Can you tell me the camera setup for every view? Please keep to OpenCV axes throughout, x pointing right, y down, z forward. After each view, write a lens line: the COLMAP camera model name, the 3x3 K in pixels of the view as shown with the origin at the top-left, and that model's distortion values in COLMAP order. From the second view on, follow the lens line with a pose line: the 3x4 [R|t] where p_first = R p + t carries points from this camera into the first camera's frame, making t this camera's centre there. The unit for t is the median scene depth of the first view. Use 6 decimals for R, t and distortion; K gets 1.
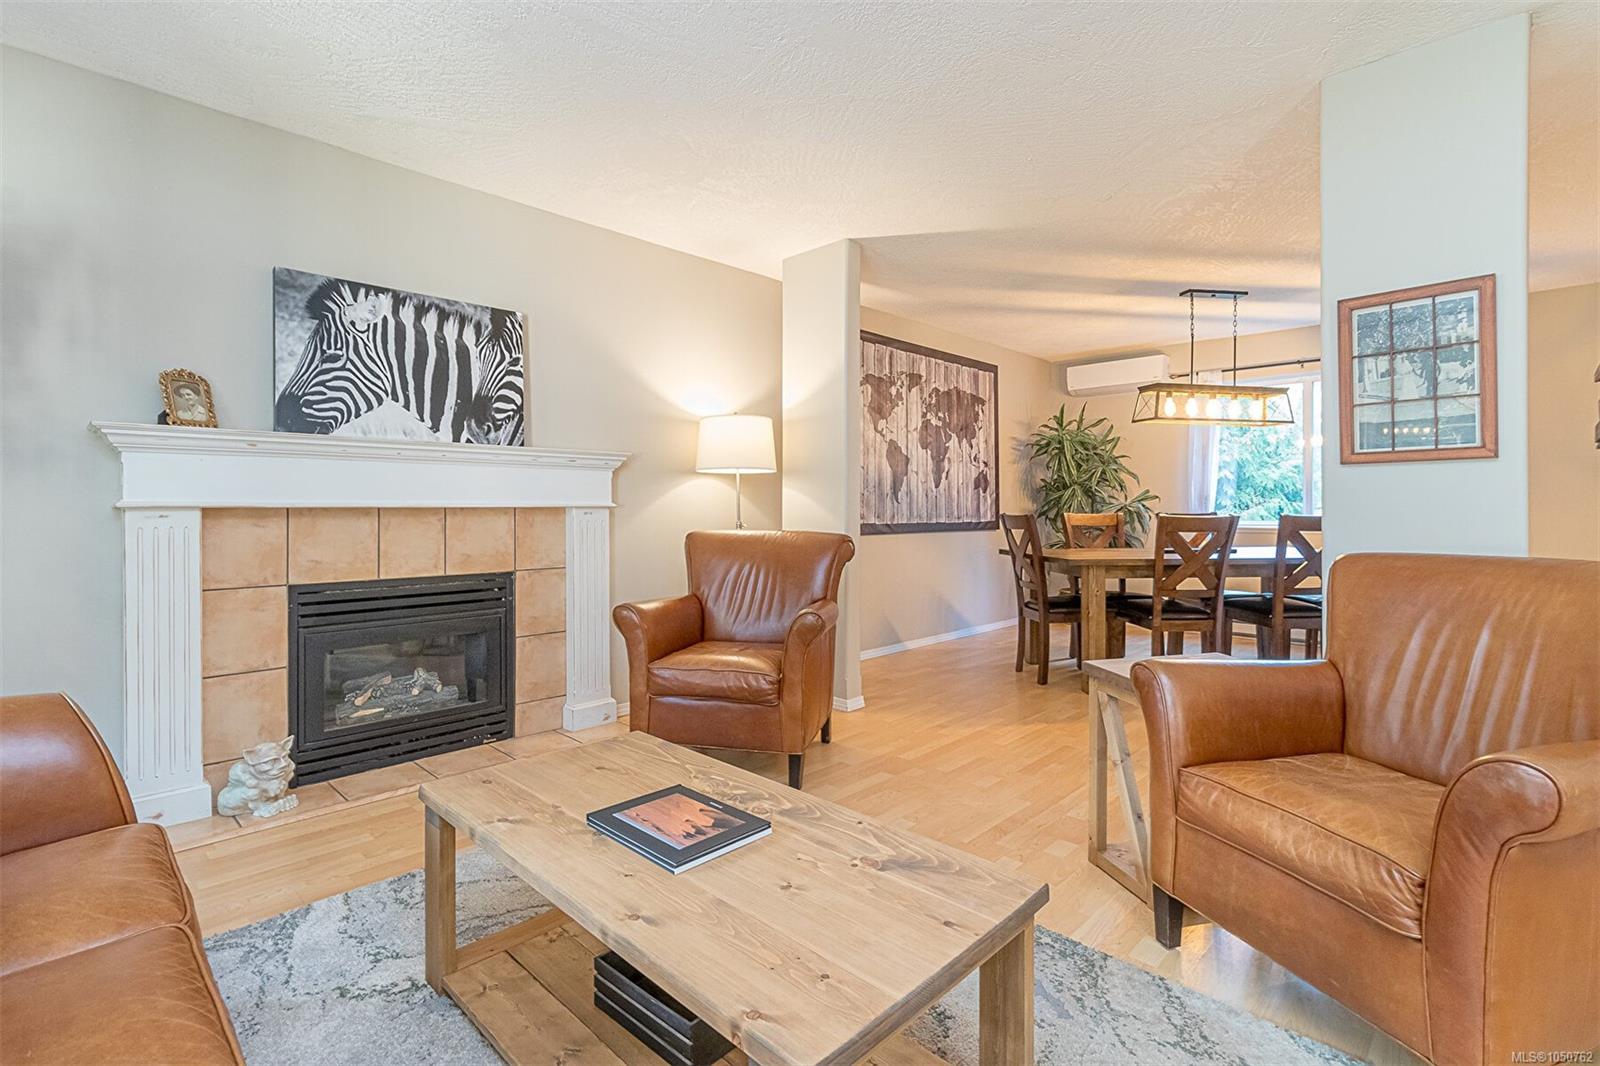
lens RADIAL K [[745.3, 0, 806.9], [0, 745.3, 511.2], [0, 0, 1]] dist [0.003042, -0.000147]
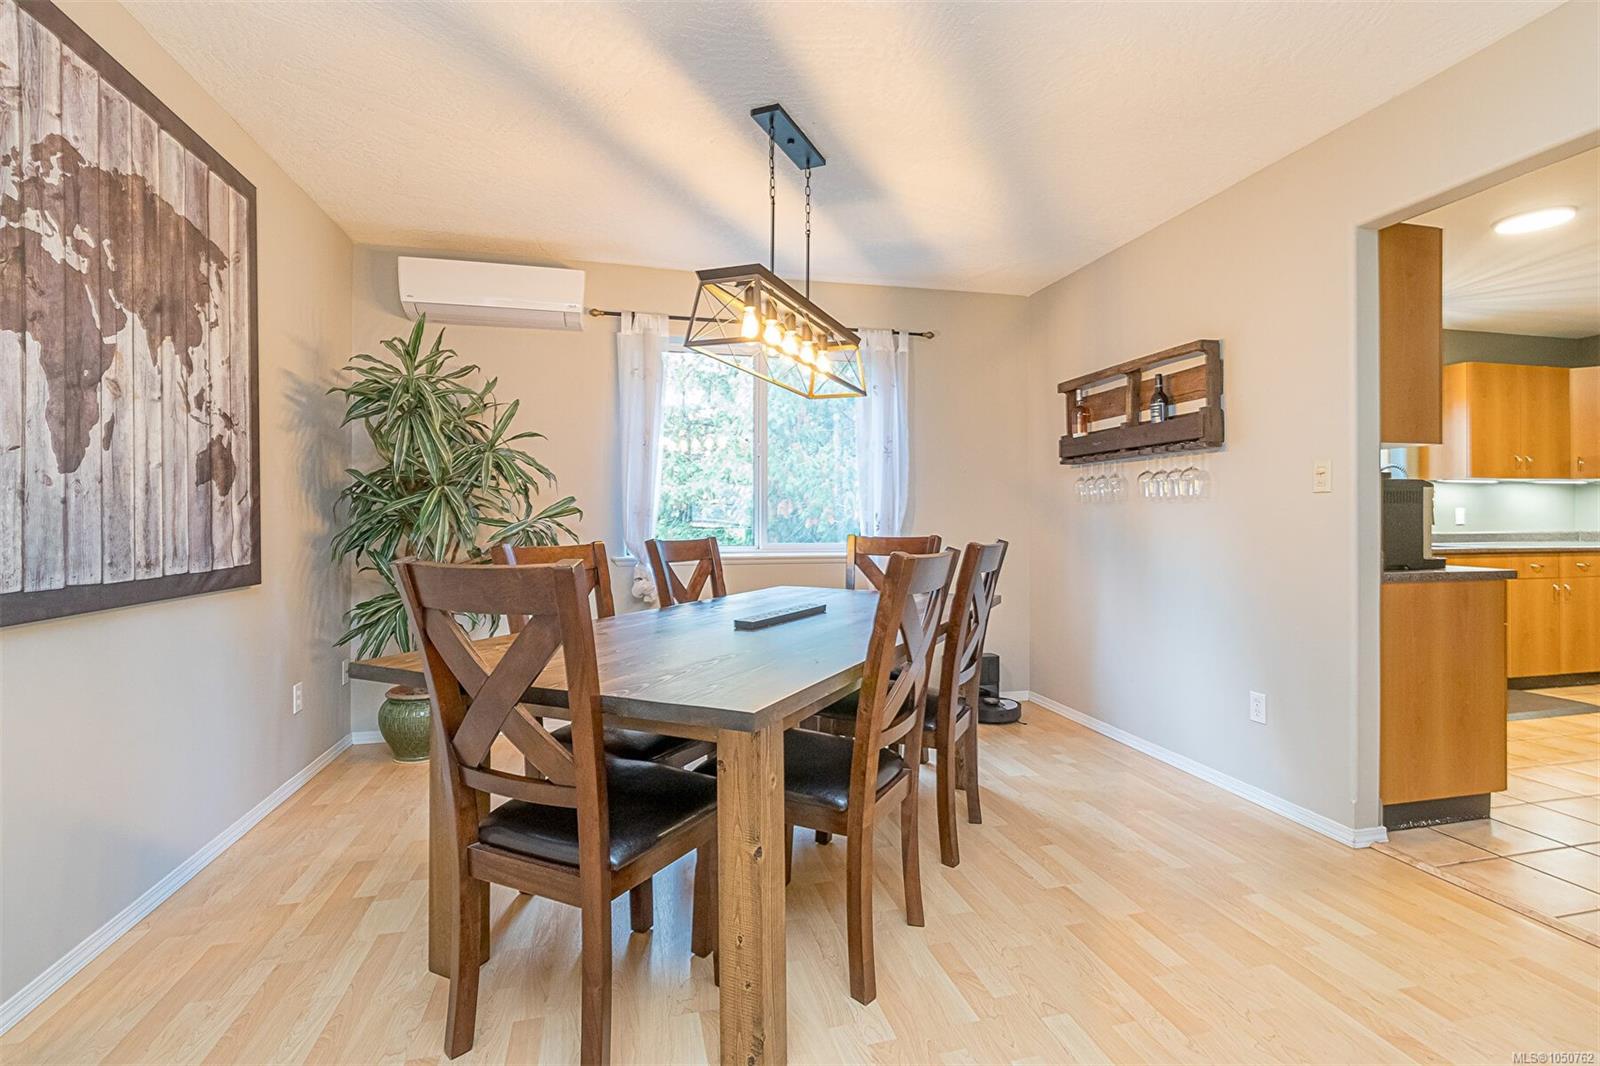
lens RADIAL K [[745.3, 0, 813.6], [0, 745.3, 516.3], [0, 0, 1]] dist [0.003042, -0.000147]
pose [[0.528580, 0.004145, 0.848873, 0.138233], [0.006130, 0.999943, -0.008700, -0.015536], [-0.848861, 0.009802, 0.528525, 1.046387]]
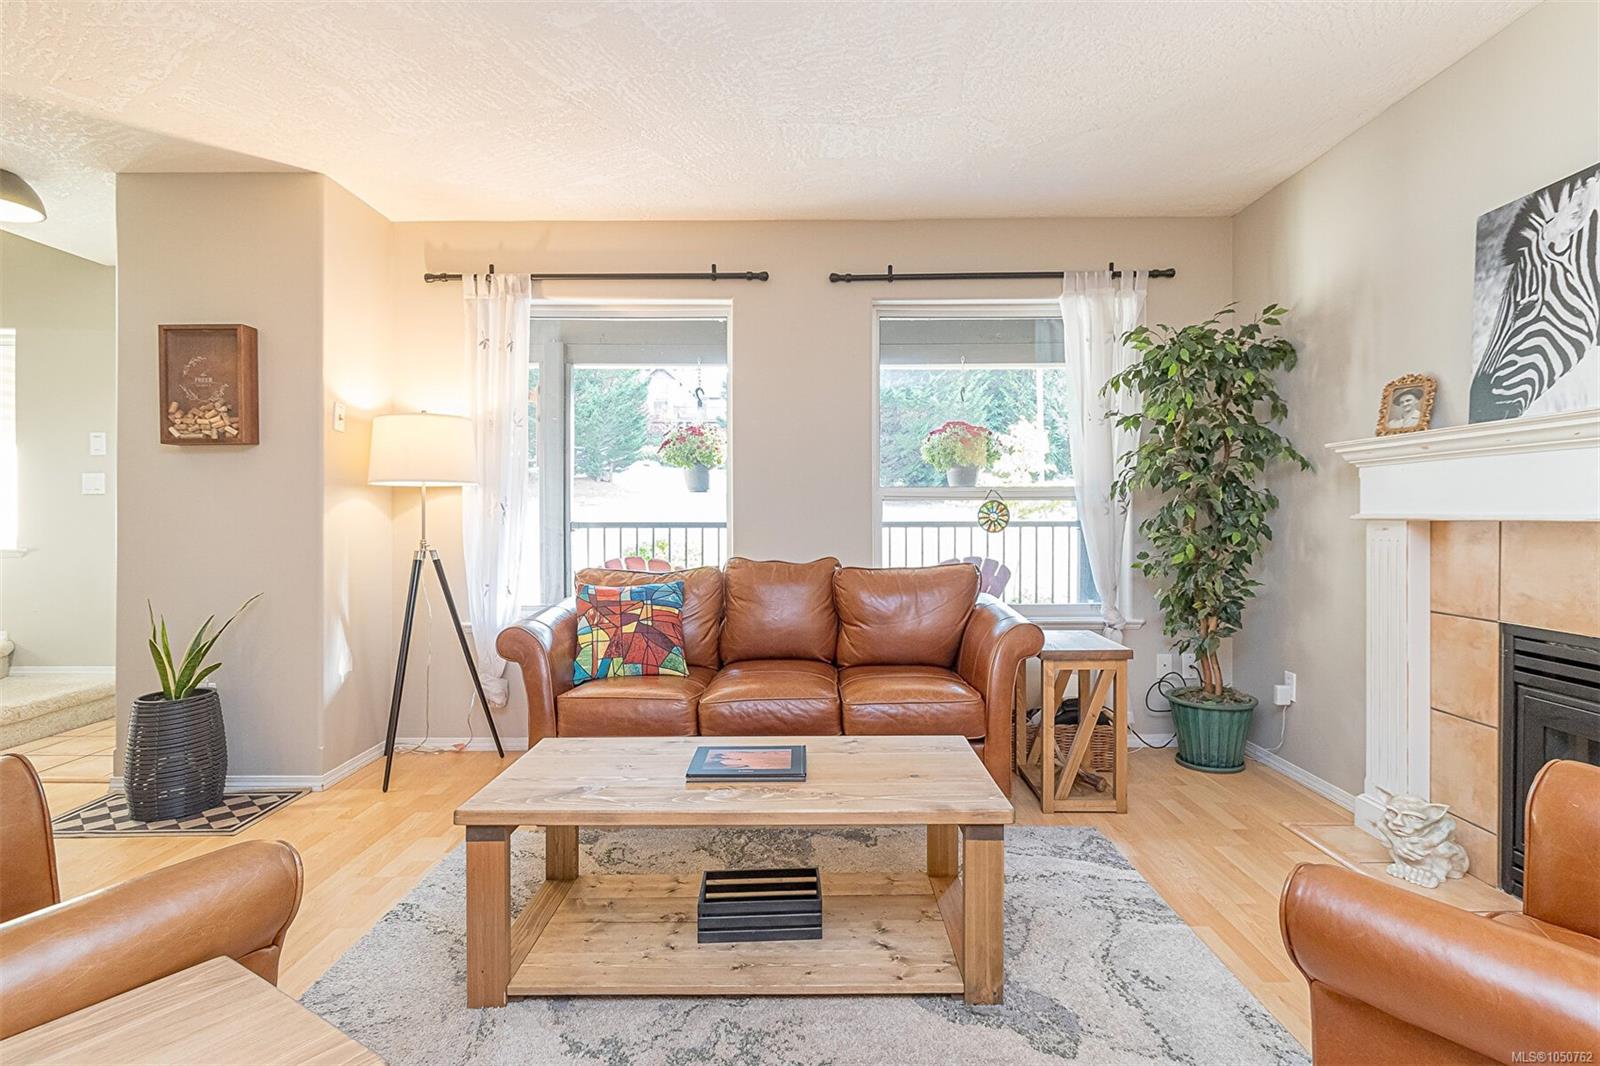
lens RADIAL K [[800.2, 0, 808.1], [0, 800.2, 519.6], [0, 0, 1]] dist [-0.005115, -0.001153]
pose [[-0.716676, 0.004670, -0.697391, 0.325715], [-0.004089, 0.999932, 0.010898, -0.010197], [0.697394, 0.010662, -0.716608, 0.926511]]
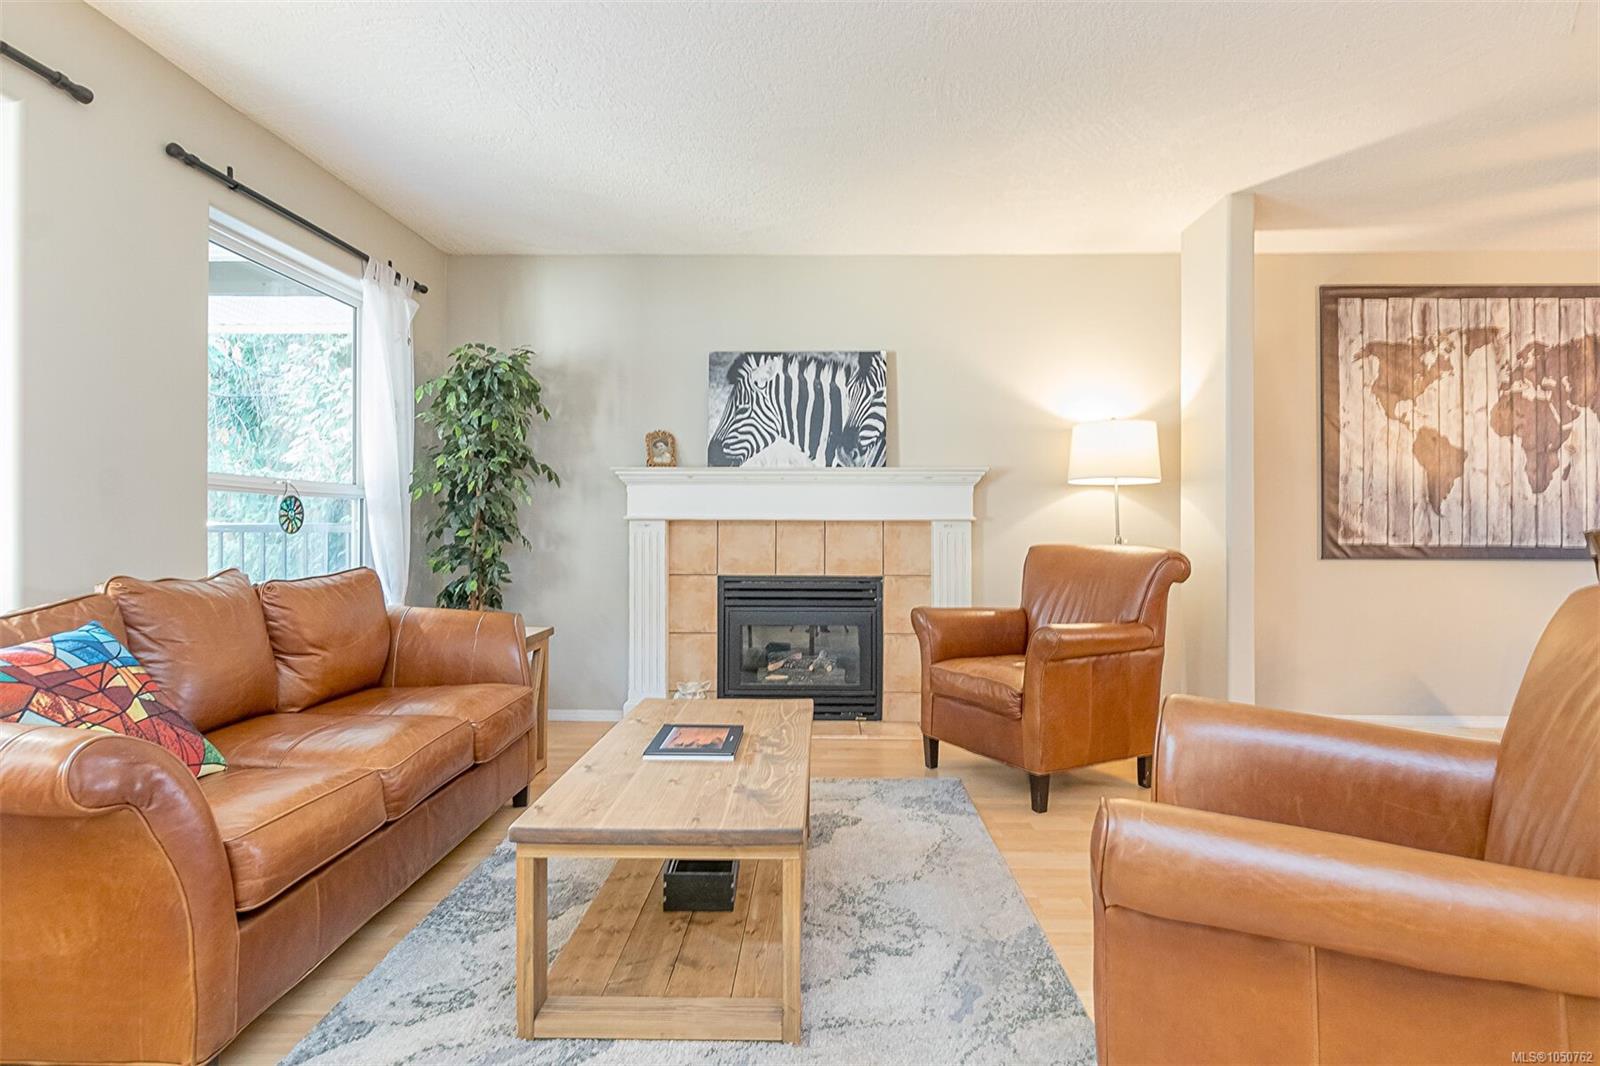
lens RADIAL K [[832.3, 0, 813.1], [0, 832.3, 528.5], [0, 0, 1]] dist [0.001291, 0.000771]
pose [[0.684391, 0.002437, -0.729111, 0.490675], [-0.007266, 0.999968, -0.003478, 0.012801], [0.729079, 0.007678, 0.684387, 0.045177]]
